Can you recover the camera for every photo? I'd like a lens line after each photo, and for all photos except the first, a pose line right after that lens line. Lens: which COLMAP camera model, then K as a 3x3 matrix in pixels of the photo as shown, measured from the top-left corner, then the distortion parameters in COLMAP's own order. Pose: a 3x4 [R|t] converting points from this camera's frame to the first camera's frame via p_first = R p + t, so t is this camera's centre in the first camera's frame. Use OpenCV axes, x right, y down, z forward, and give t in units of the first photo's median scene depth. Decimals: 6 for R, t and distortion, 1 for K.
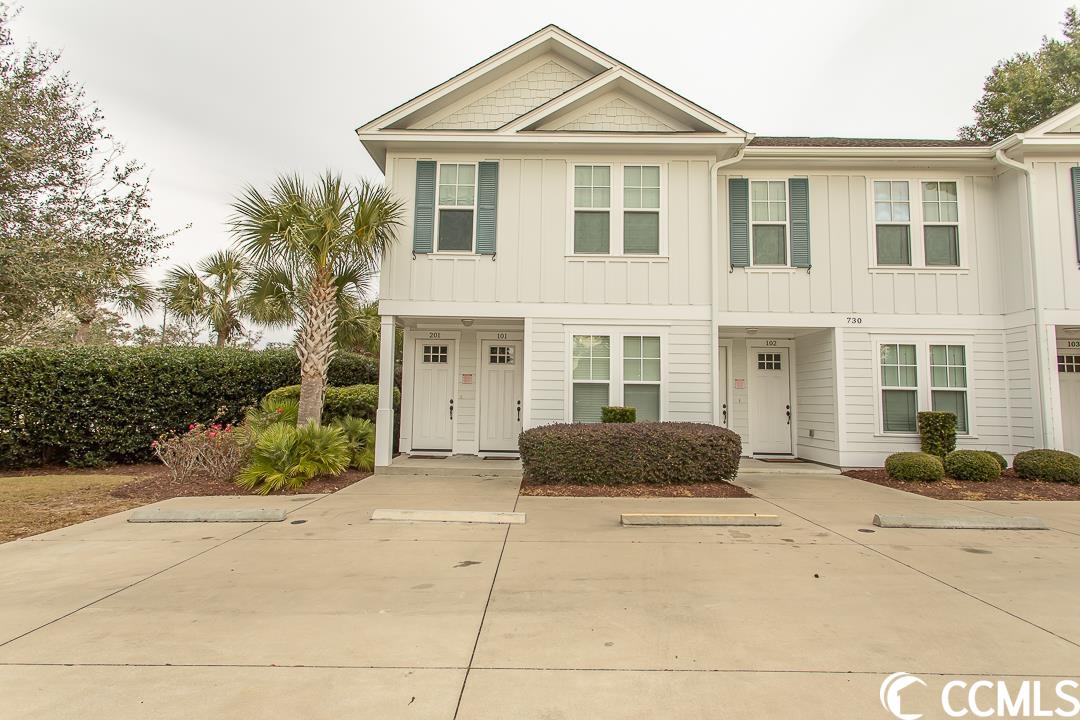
lens RADIAL K [[509.4, 0, 533.1], [0, 509.4, 355.8], [0, 0, 1]] dist [-0.000536, 0.002738]
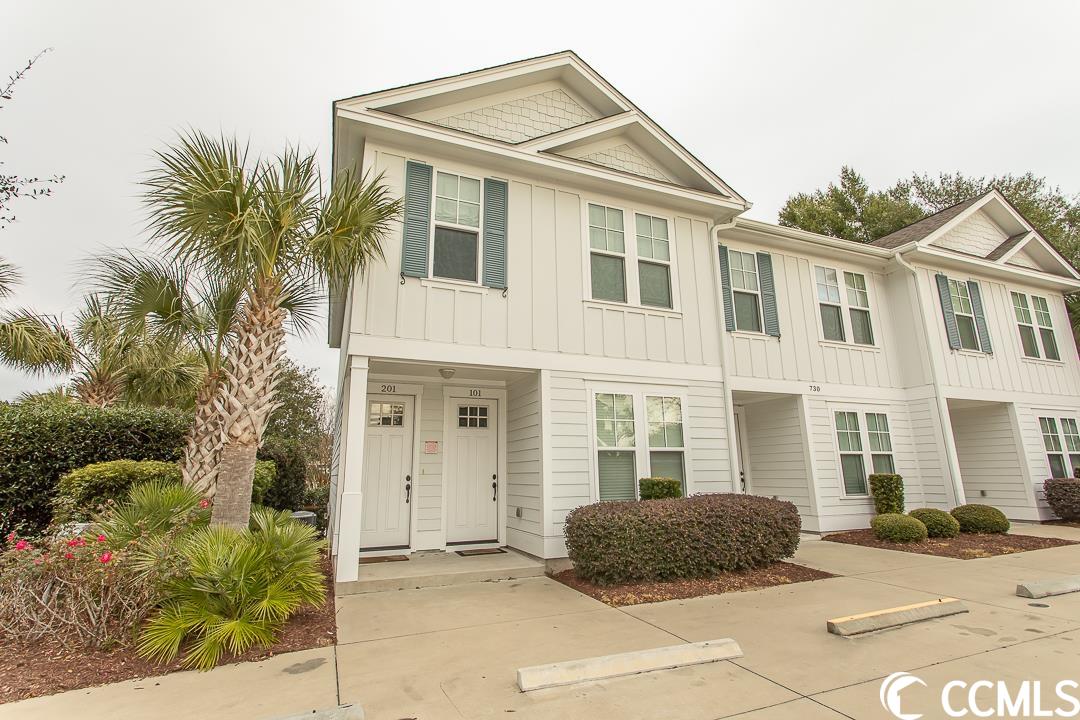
lens RADIAL K [[509.4, 0, 536.1], [0, 509.4, 357.0], [0, 0, 1]] dist [-0.000536, 0.002738]
pose [[0.919015, 0.061596, 0.389381, -0.334764], [-0.008654, 0.990632, -0.136282, 0.015656], [-0.394128, 0.121876, 0.910939, 0.258607]]
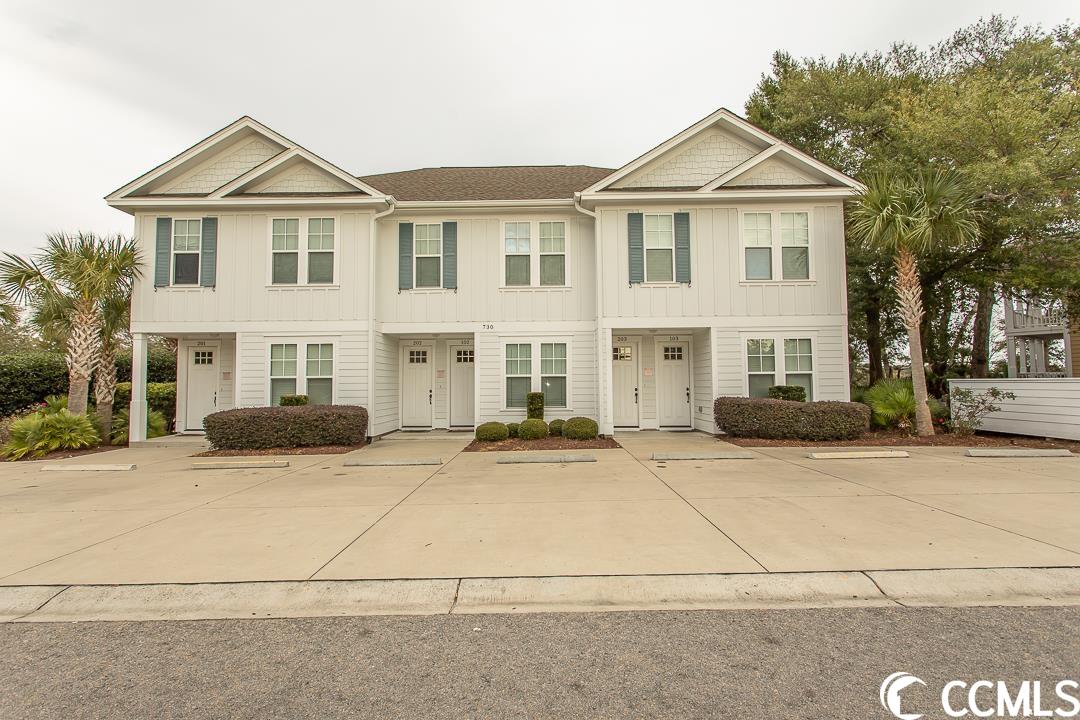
lens RADIAL K [[509.4, 0, 527.8], [0, 509.4, 358.1], [0, 0, 1]] dist [-0.000536, 0.002738]
pose [[0.999659, -0.025730, 0.004372, 0.752991], [0.025552, 0.998999, 0.036717, -0.034603], [-0.005312, -0.036593, 0.999316, -0.380883]]
